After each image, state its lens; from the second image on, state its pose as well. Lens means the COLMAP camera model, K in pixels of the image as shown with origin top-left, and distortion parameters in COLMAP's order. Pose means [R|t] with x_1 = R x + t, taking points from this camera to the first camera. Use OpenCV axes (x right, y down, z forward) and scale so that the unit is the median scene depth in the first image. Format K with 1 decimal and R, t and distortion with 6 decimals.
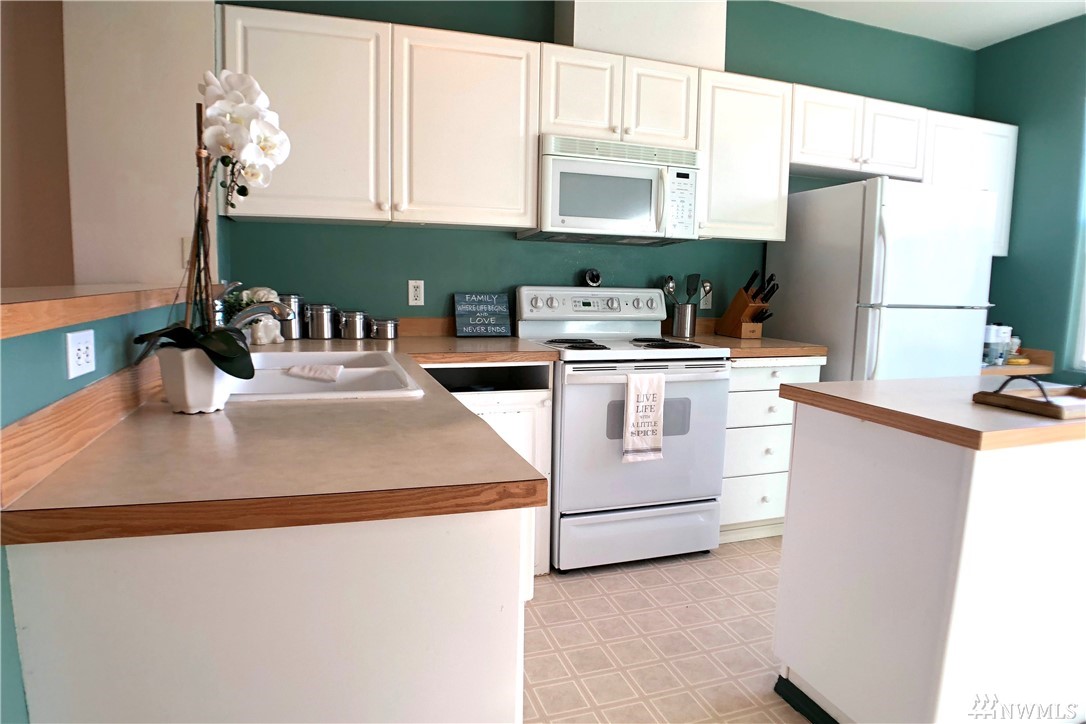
lens RADIAL K [[638.8, 0, 542.4], [0, 638.8, 382.5], [0, 0, 1]] dist [-0.076069, 0.003585]
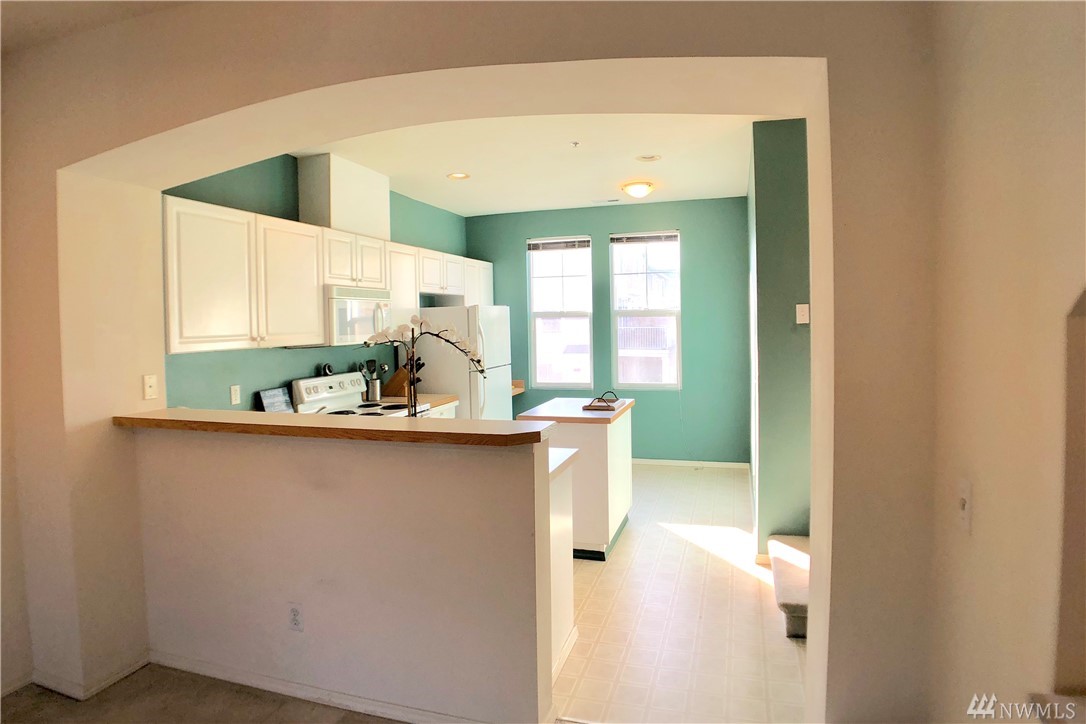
lens RADIAL K [[638.8, 0, 537.4], [0, 638.8, 353.6], [0, 0, 1]] dist [-0.076069, 0.003585]
pose [[0.587813, -0.076351, 0.805386, -0.891496], [0.158305, 0.987146, -0.021957, -0.098226], [-0.793357, 0.140403, 0.592344, -0.295835]]
